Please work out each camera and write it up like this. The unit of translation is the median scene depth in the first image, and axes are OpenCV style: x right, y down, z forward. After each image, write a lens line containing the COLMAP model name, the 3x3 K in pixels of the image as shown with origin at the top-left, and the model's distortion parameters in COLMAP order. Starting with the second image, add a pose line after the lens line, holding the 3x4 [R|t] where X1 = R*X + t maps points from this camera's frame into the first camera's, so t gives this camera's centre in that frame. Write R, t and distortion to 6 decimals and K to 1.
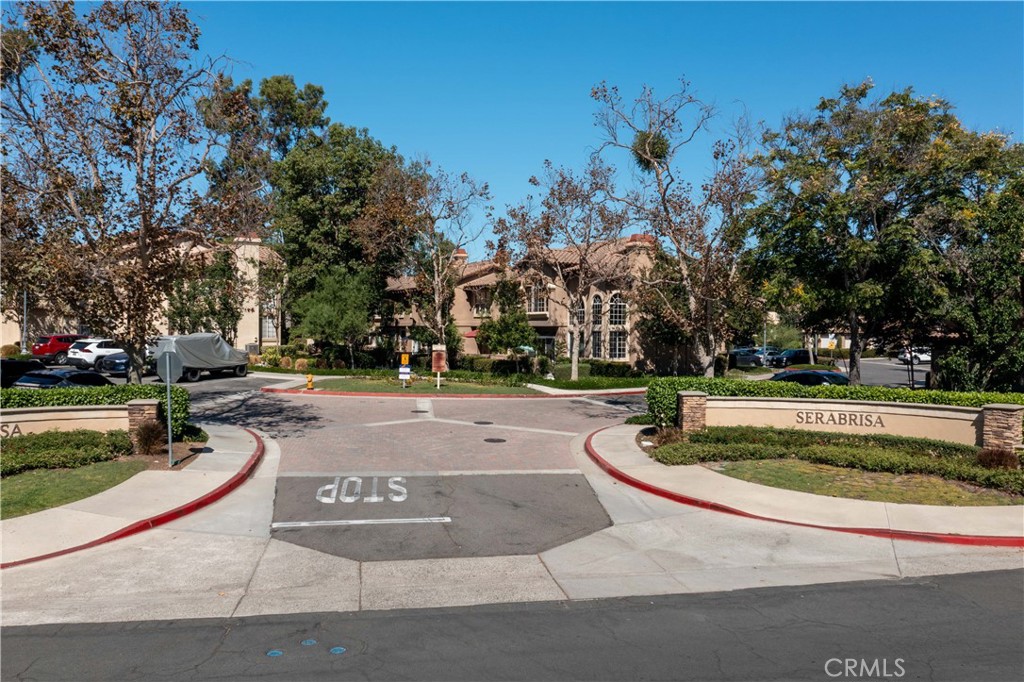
lens RADIAL K [[816.3, 0, 513.2], [0, 816.3, 341.3], [0, 0, 1]] dist [-0.015014, 0.011805]
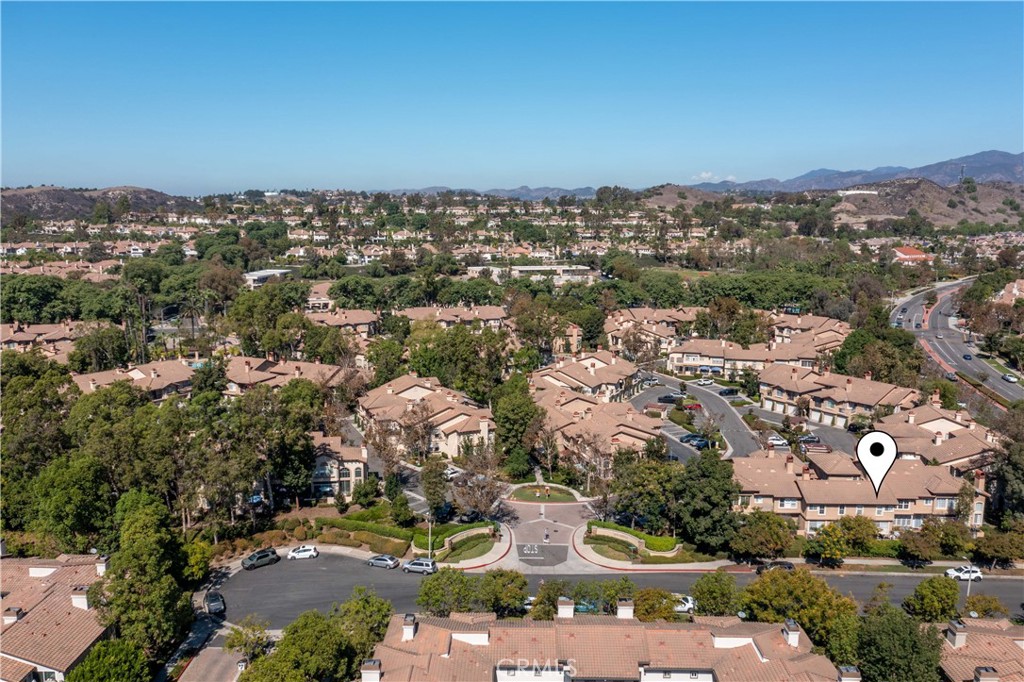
lens RADIAL K [[816.3, 0, 511.4], [0, 816.3, 340.5], [0, 0, 1]] dist [-0.015014, 0.011805]
pose [[0.985130, 0.027012, -0.169672, 0.616487], [-0.000424, 0.987942, 0.154823, -2.118777], [0.171808, -0.152449, 0.973263, -4.357361]]
